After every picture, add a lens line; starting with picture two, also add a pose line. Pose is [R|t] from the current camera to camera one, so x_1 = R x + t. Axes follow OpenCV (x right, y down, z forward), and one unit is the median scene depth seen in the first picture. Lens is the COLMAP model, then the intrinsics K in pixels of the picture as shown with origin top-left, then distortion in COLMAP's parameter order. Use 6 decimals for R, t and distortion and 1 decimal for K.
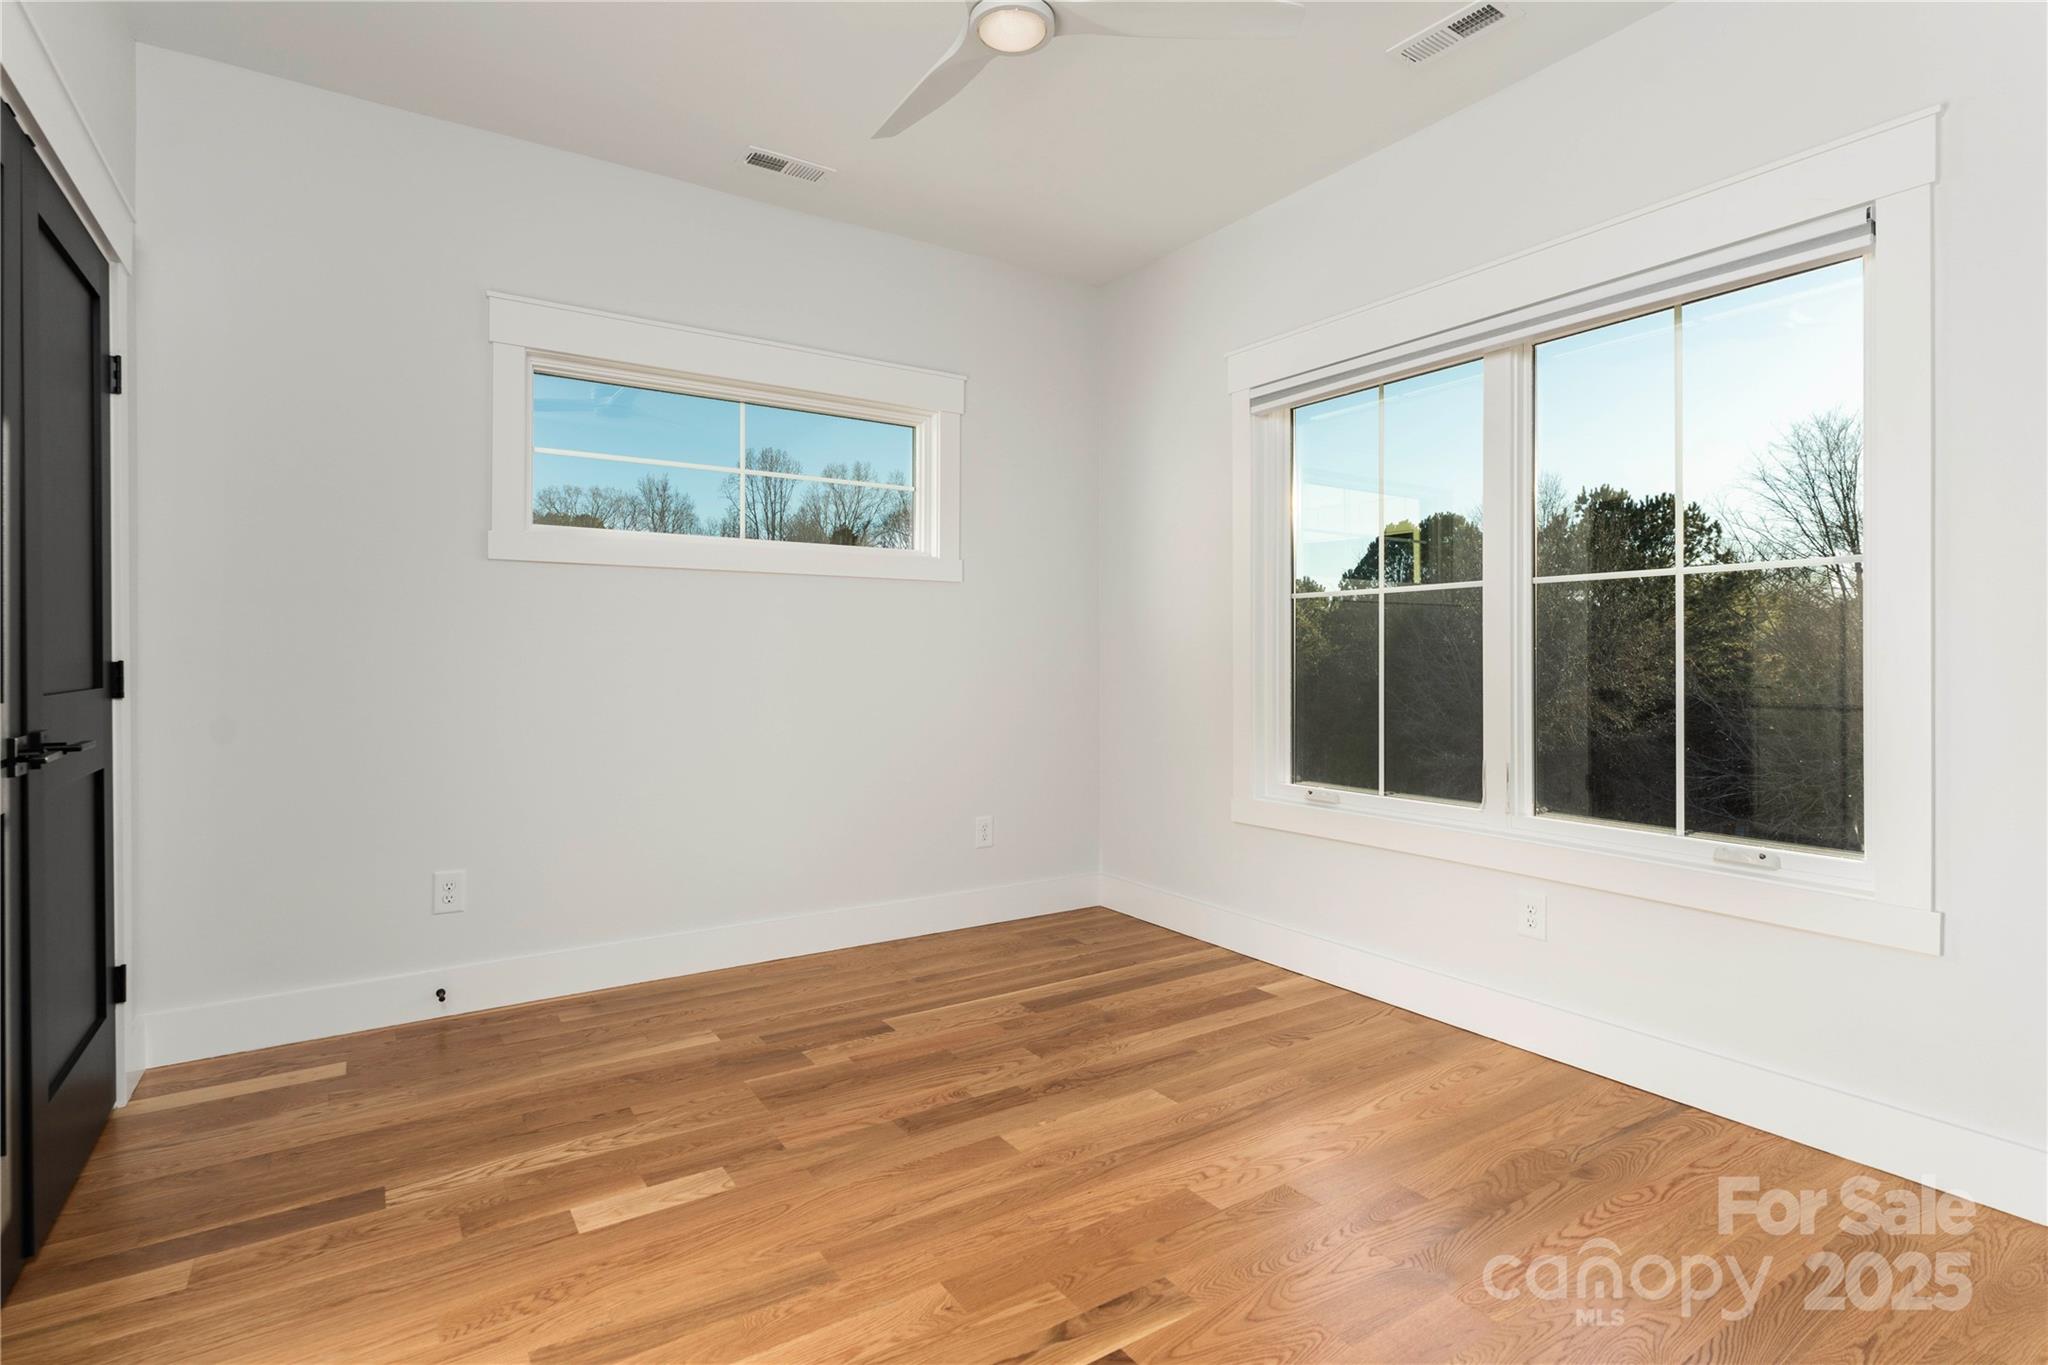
lens RADIAL K [[1006.0, 0, 1021.8], [0, 1006.0, 667.6], [0, 0, 1]] dist [0.001311, 0.000142]
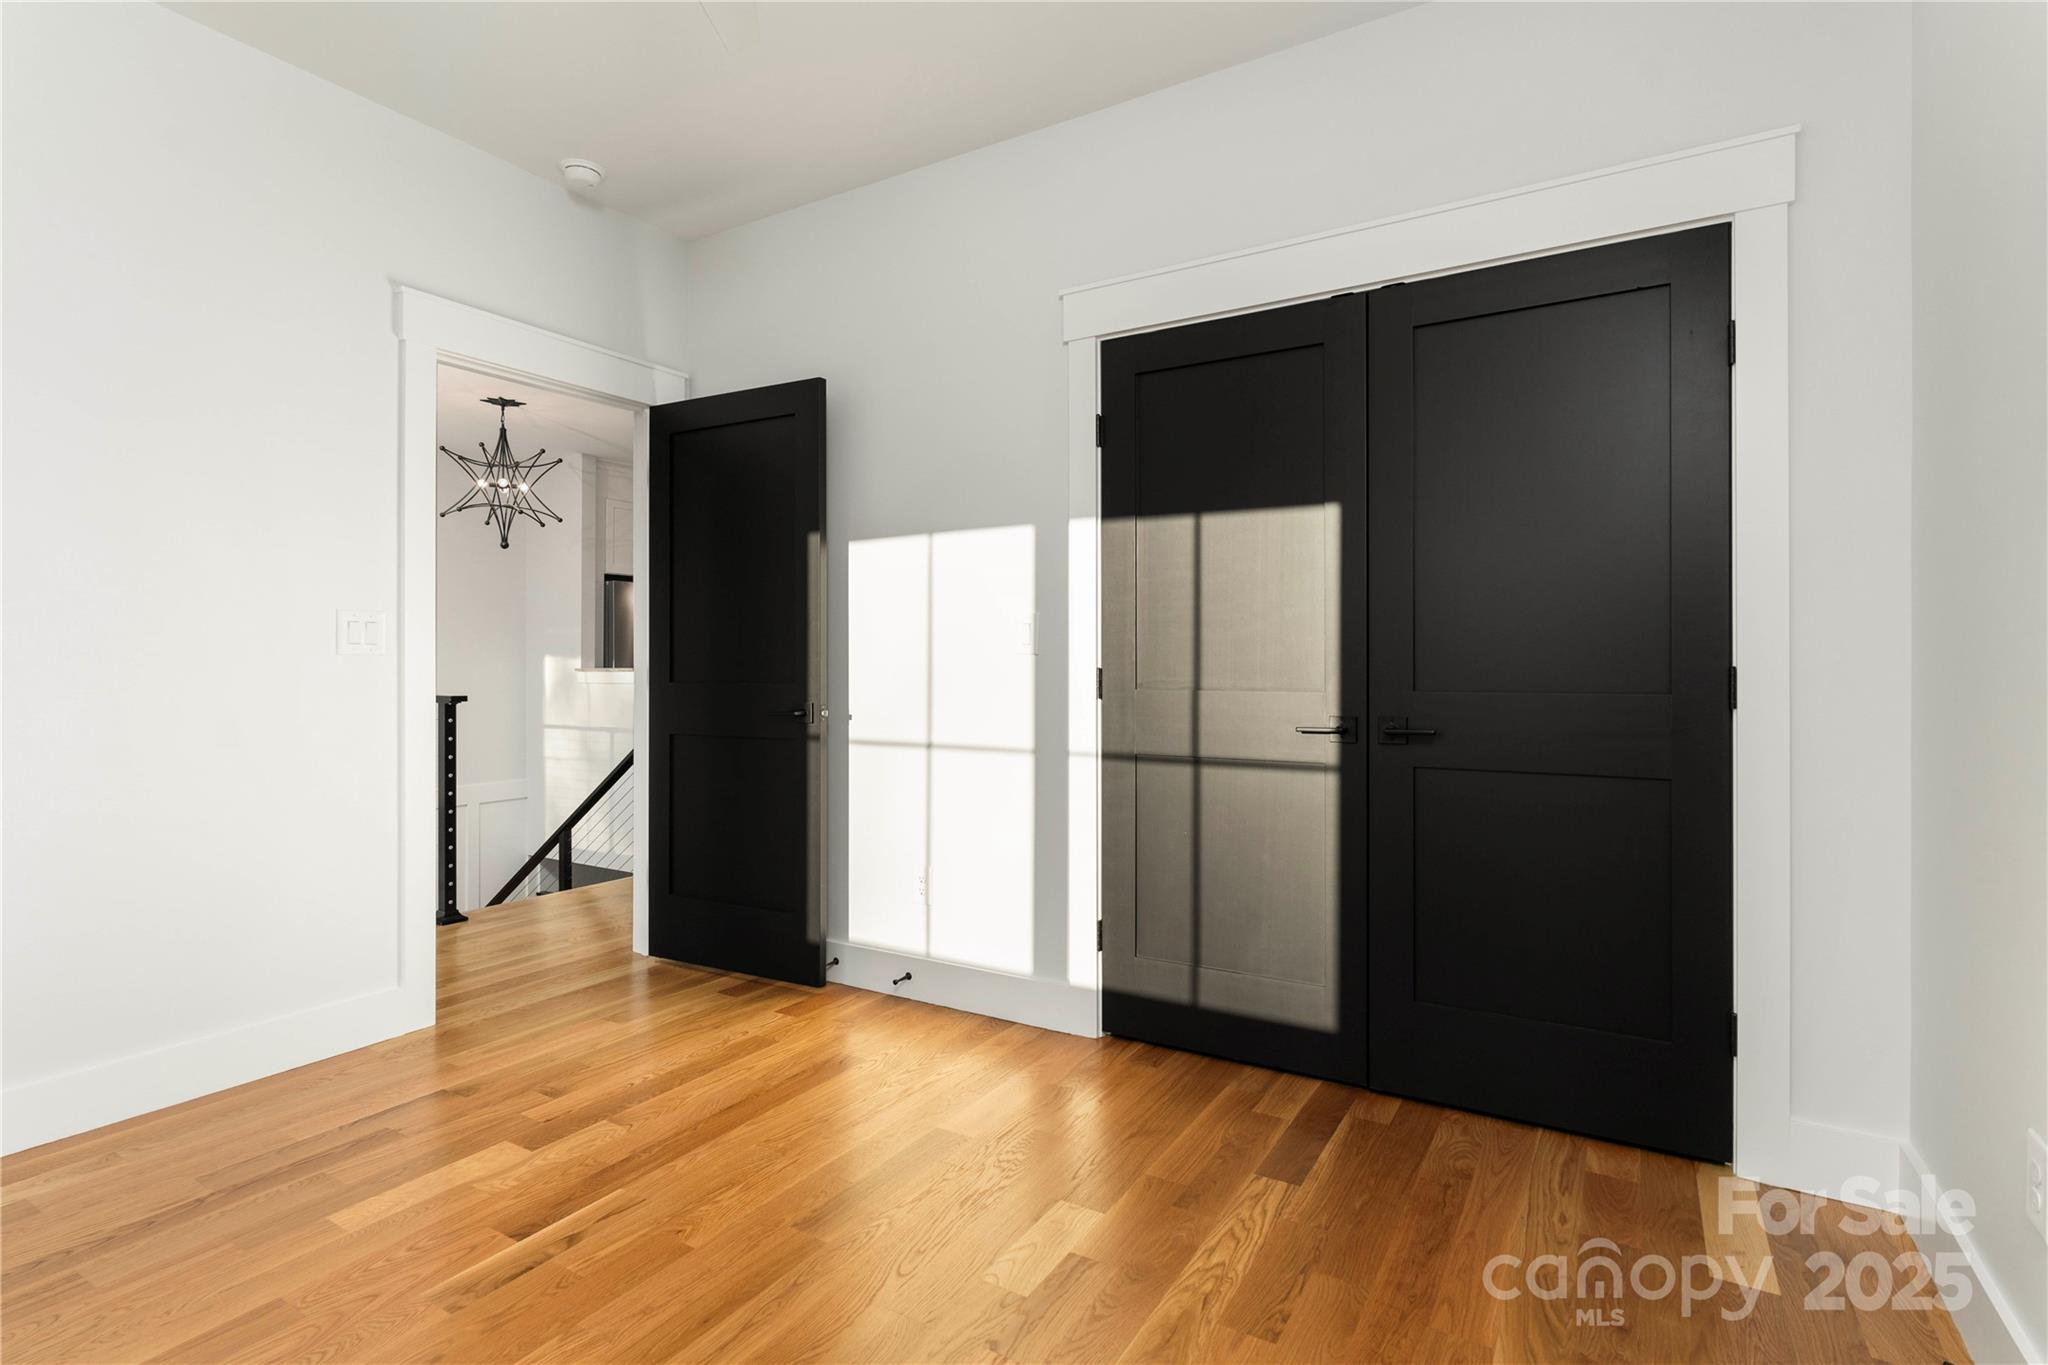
lens RADIAL K [[1006.0, 0, 1024.7], [0, 1006.0, 670.6], [0, 0, 1]] dist [0.001311, 0.000142]
pose [[-0.904596, 0.003053, -0.426260, 0.053425], [-0.005573, 0.999804, 0.018987, -0.024463], [0.426234, 0.019551, -0.904401, 2.005952]]
